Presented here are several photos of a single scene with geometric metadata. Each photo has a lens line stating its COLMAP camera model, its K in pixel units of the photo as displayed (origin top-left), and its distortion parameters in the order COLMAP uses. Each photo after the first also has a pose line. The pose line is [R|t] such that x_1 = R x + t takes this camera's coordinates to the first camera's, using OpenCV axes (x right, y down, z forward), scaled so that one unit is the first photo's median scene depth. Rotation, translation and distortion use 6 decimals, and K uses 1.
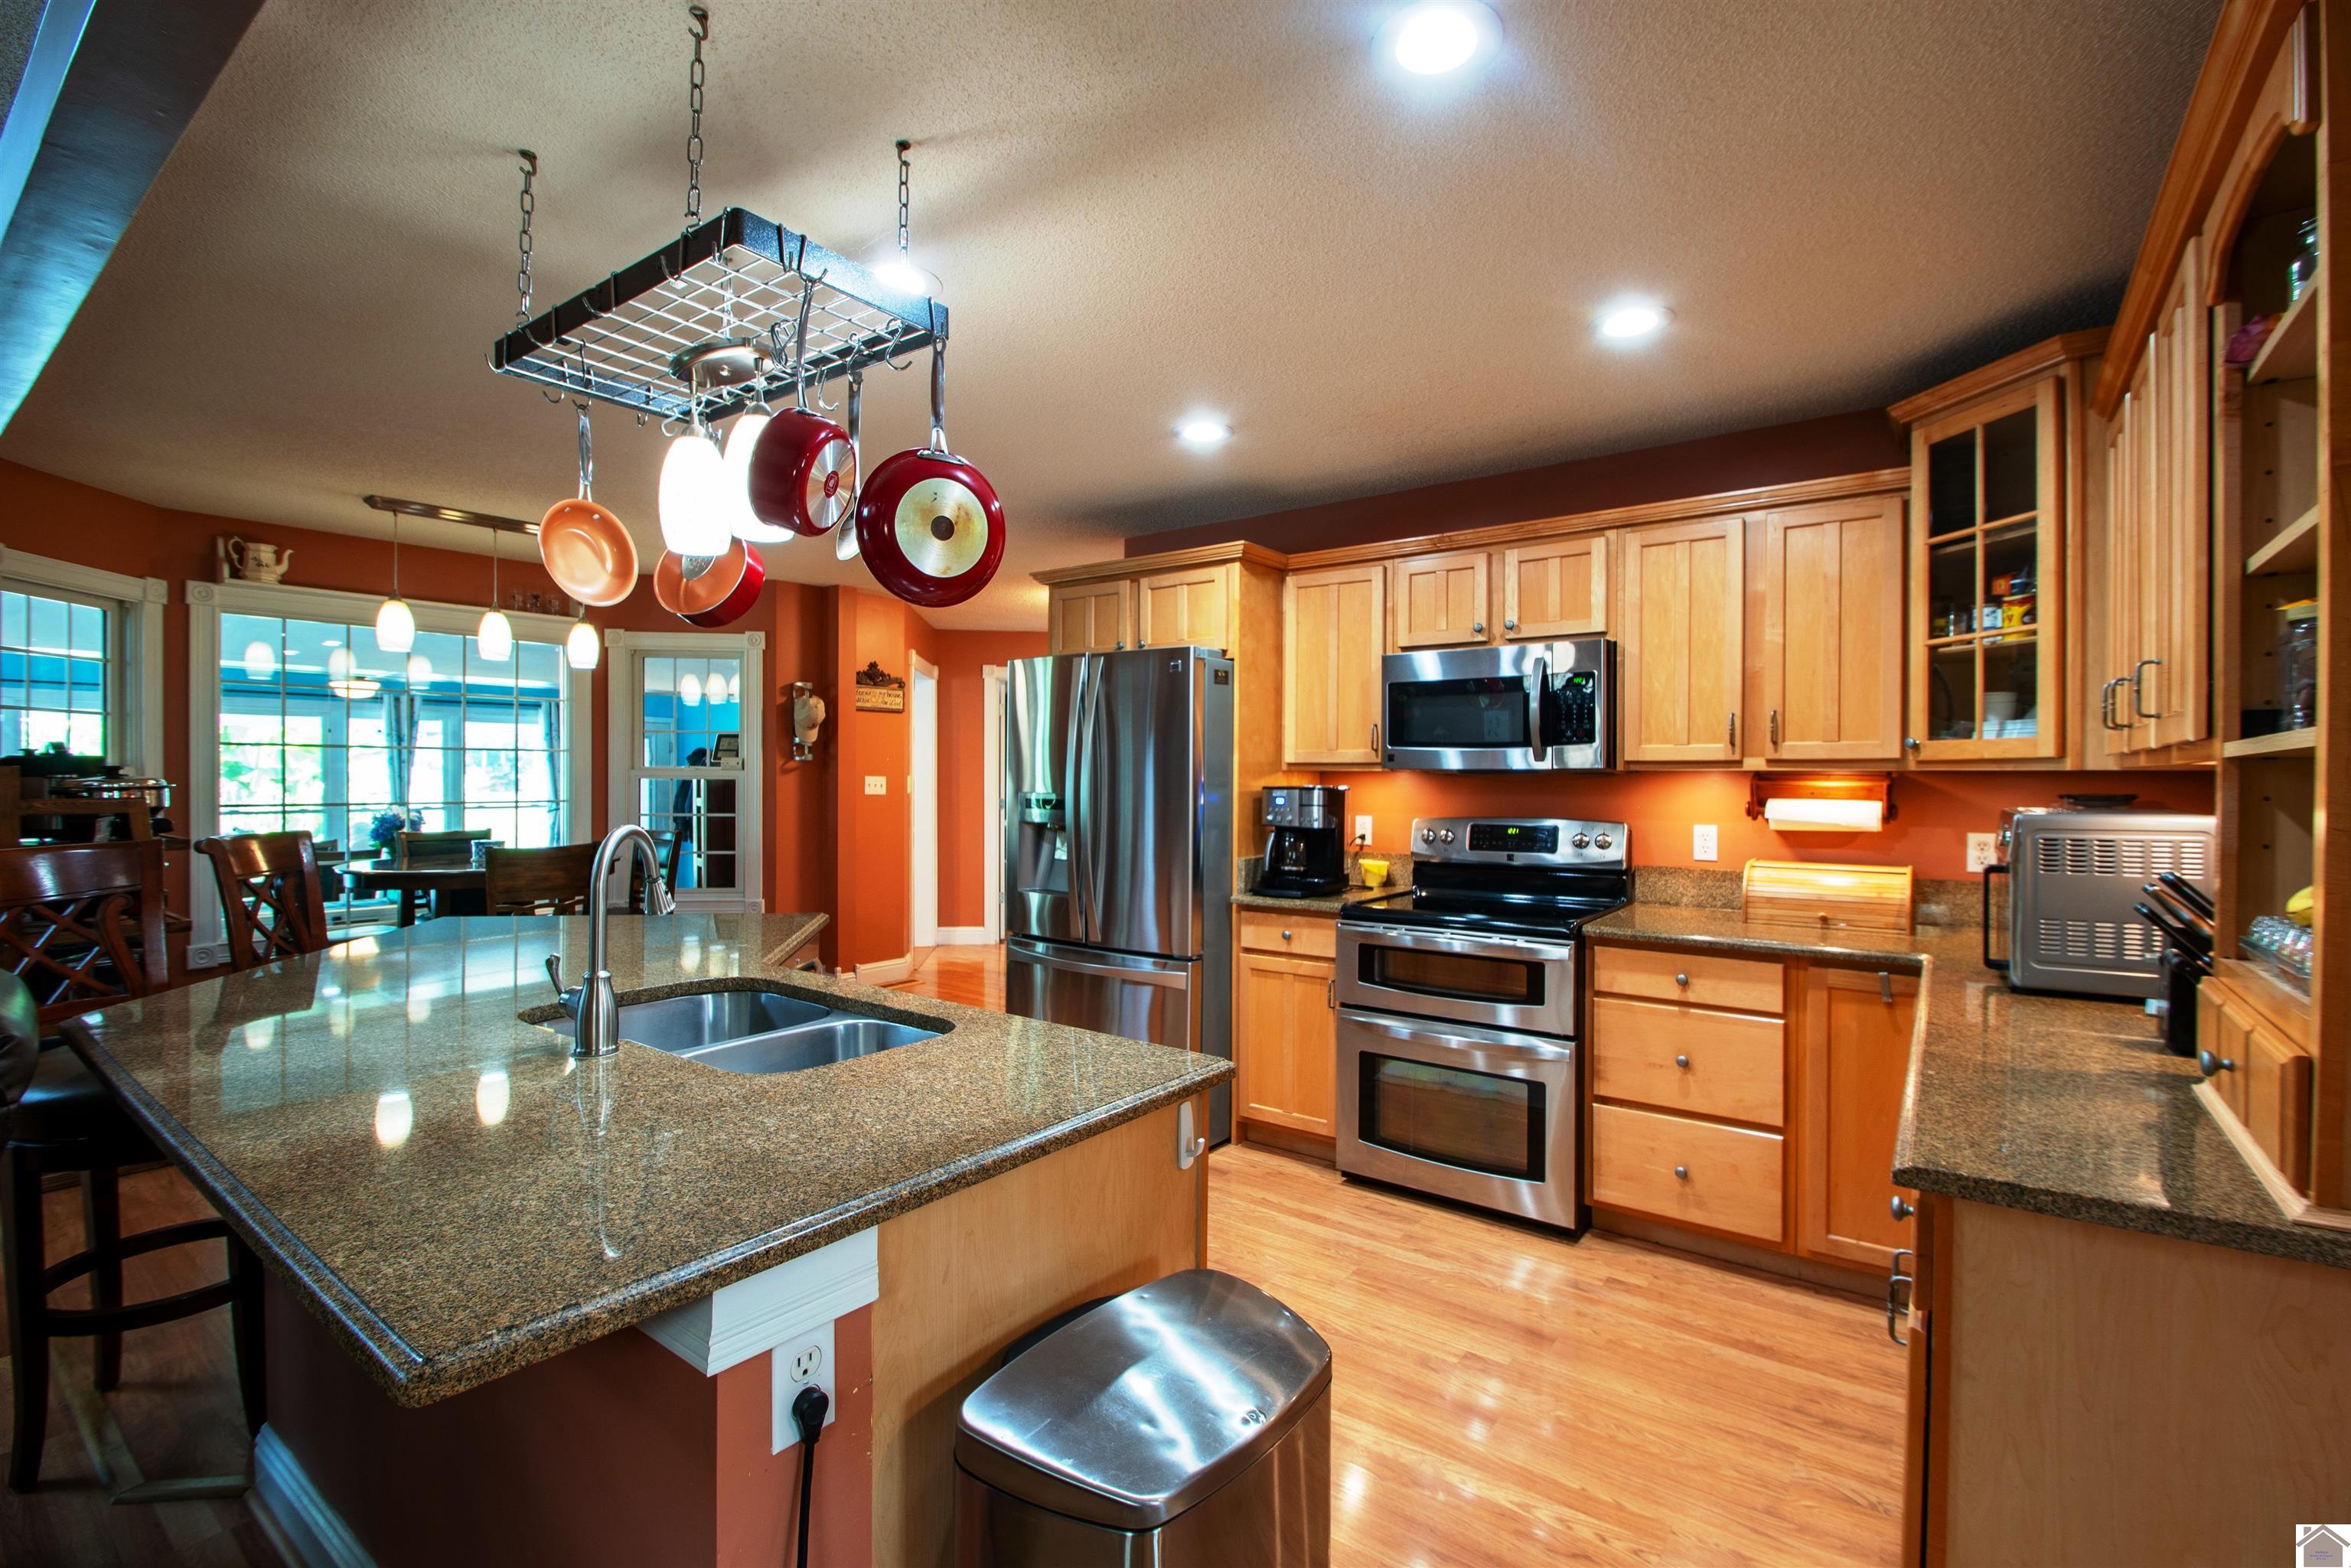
lens RADIAL K [[1045.8, 0, 1183.3], [0, 1045.8, 776.0], [0, 0, 1]] dist [0.014036, -0.015462]
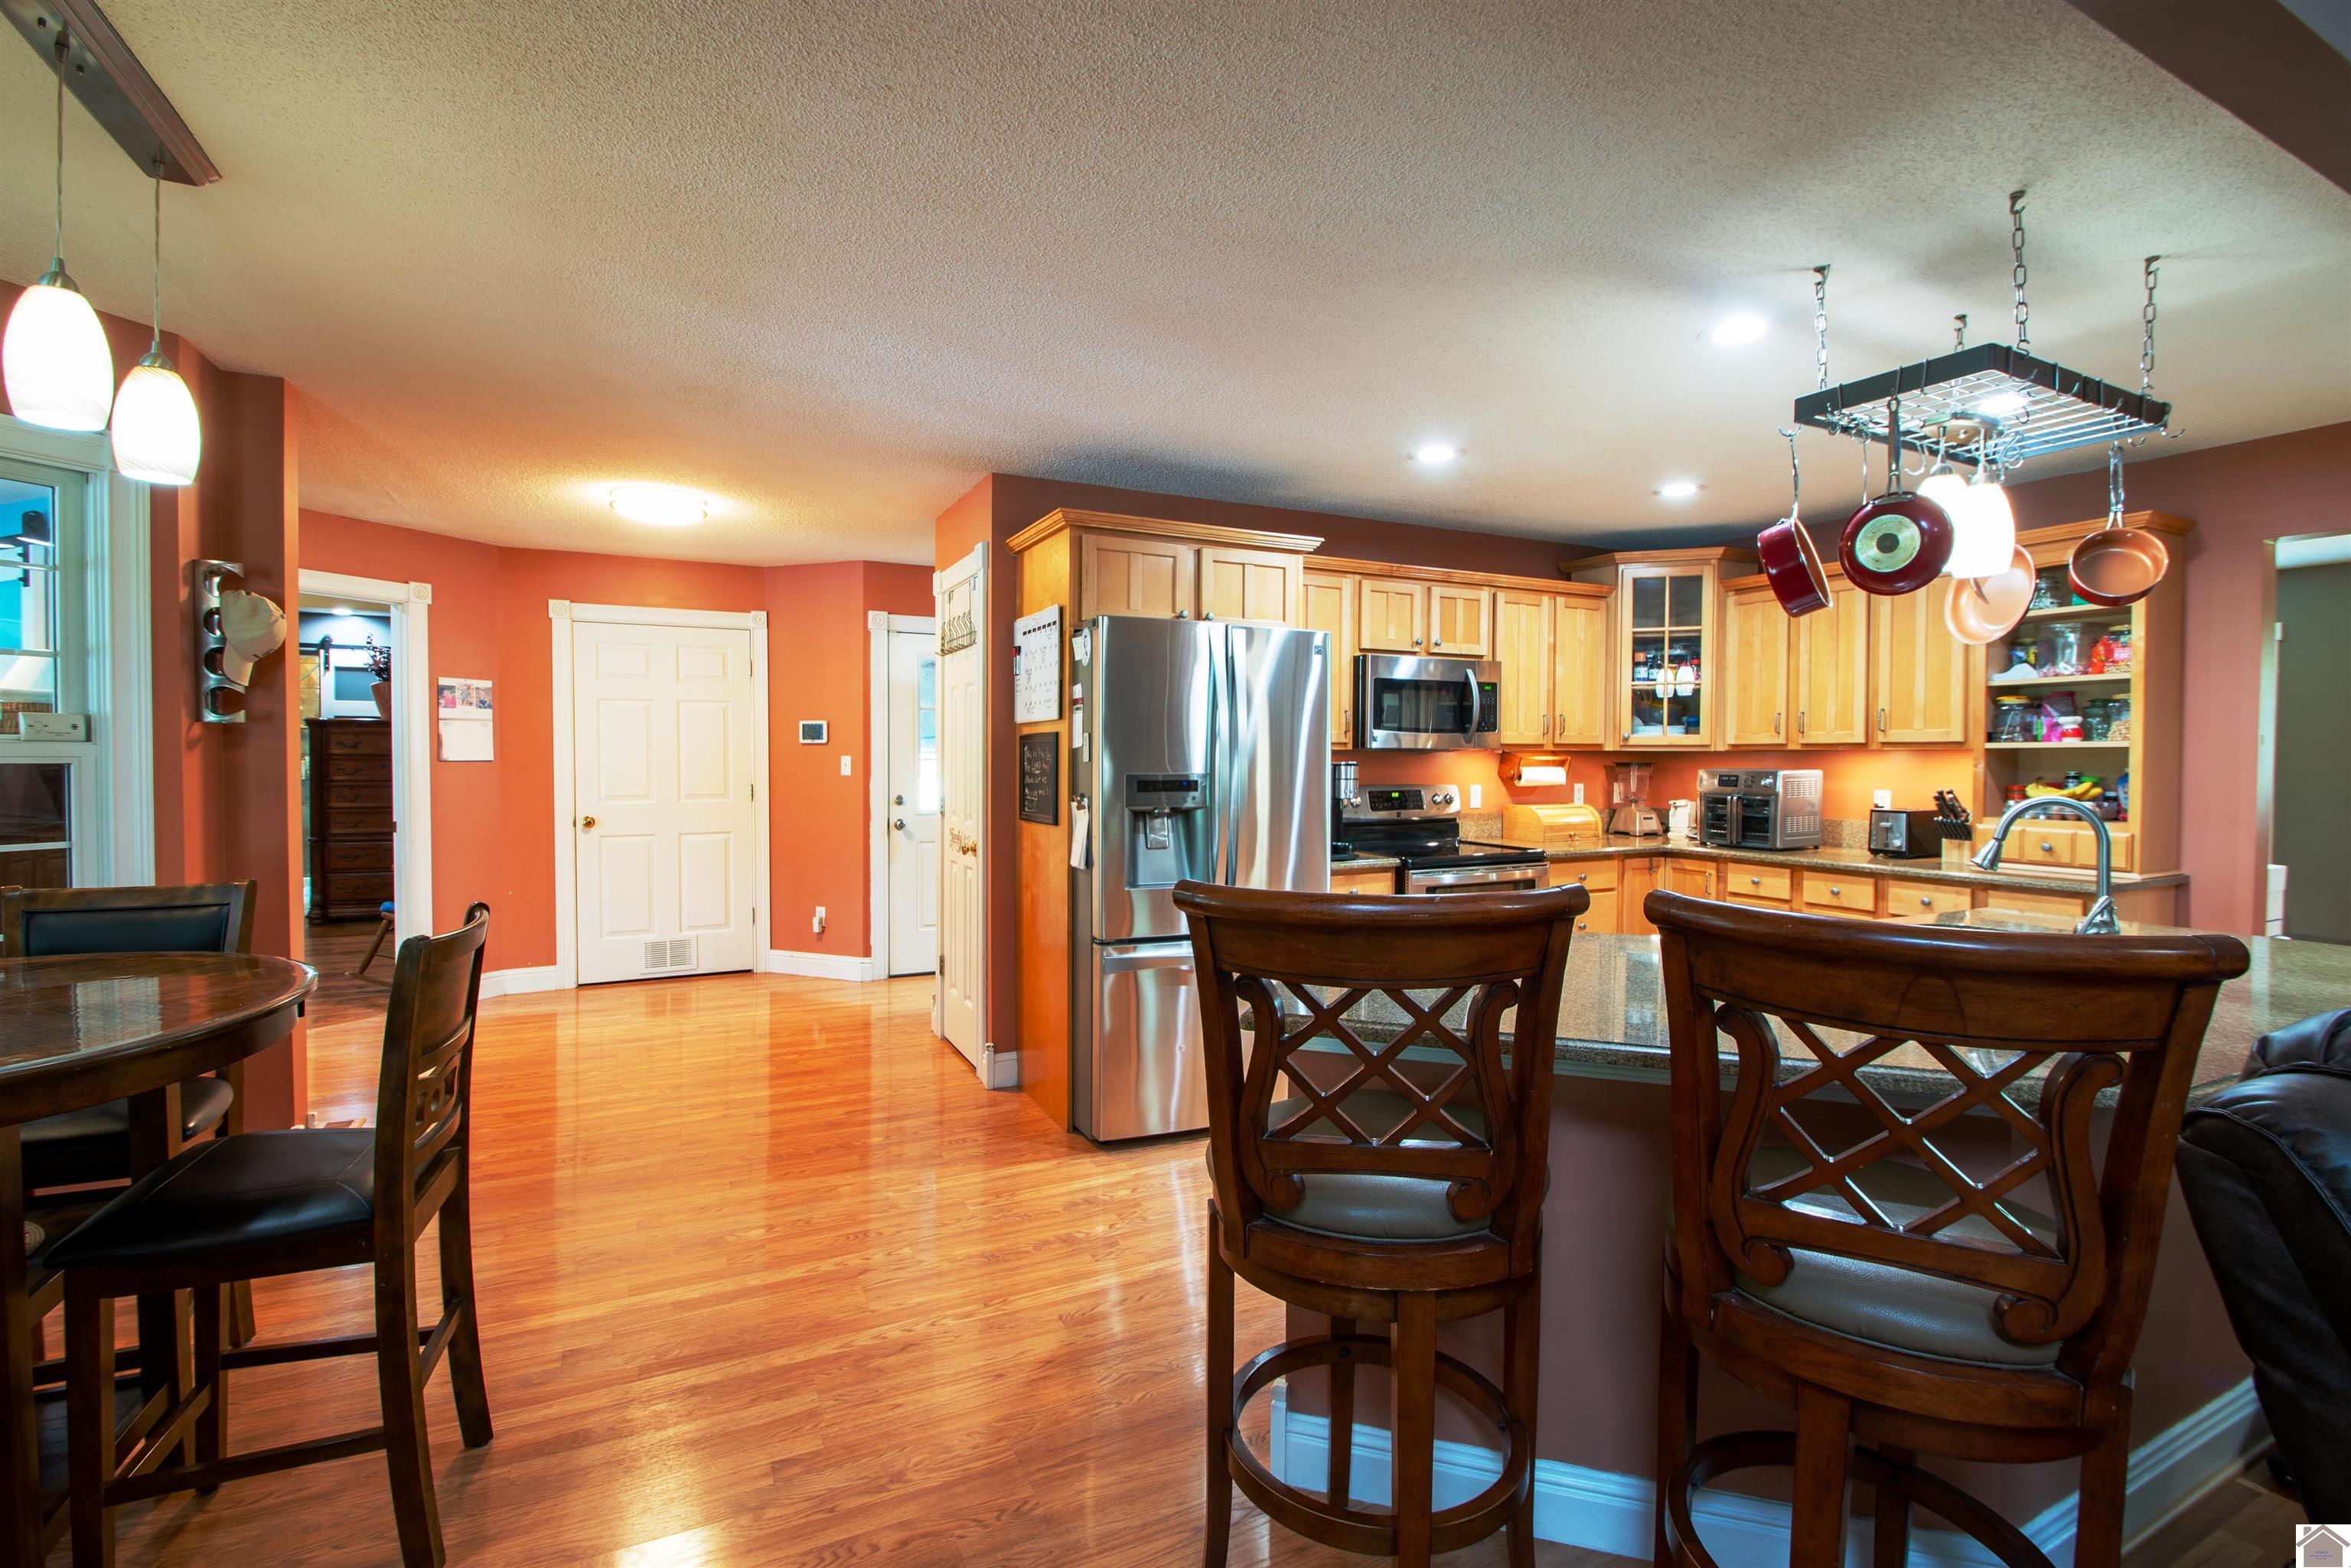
lens RADIAL K [[1045.8, 0, 1183.3], [0, 1045.8, 776.0], [0, 0, 1]] dist [0.014036, -0.015462]
pose [[0.447213, -0.019548, 0.894214, -1.209143], [-0.000266, 0.999758, 0.021988, -0.000703], [-0.894427, -0.010071, 0.447100, 0.785440]]
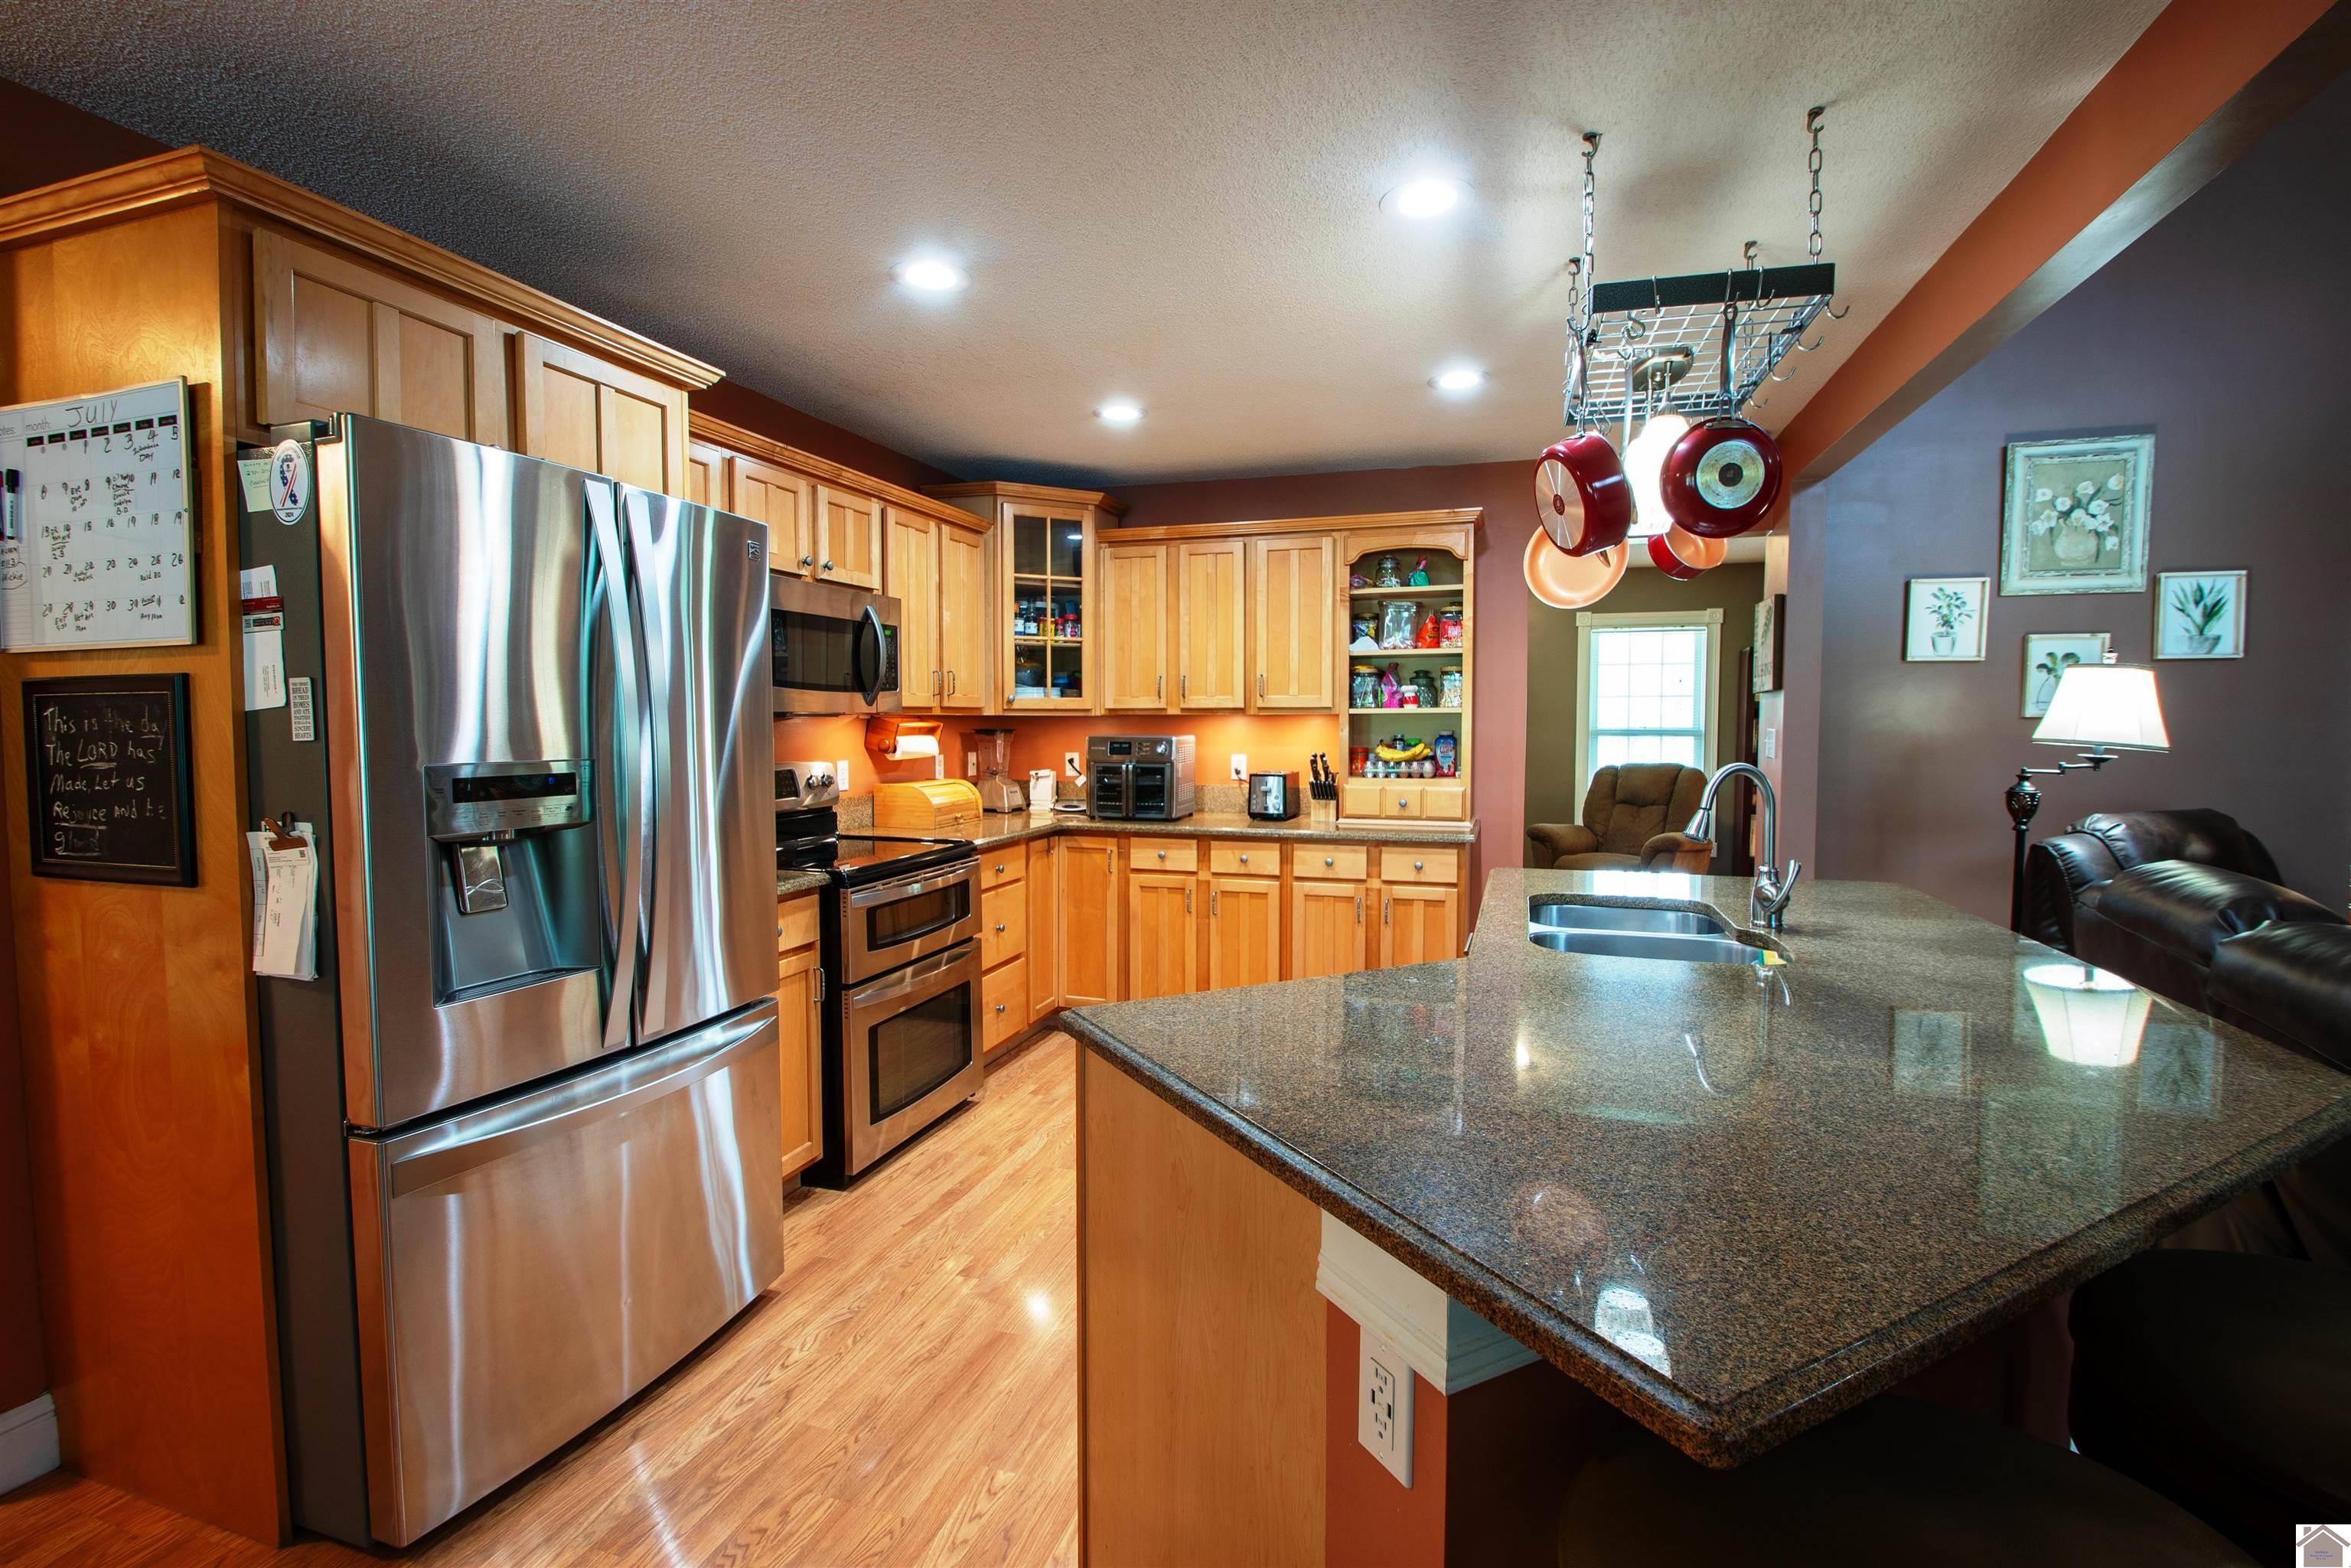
lens RADIAL K [[1070.8, 0, 1187.4], [0, 1070.8, 771.9], [0, 0, 1]] dist [0.001983, -0.009933]
pose [[-0.328933, -0.048476, 0.943108, -0.863444], [0.000637, 0.998670, 0.051554, -0.002819], [-0.944353, 0.017559, -0.328465, 1.162437]]
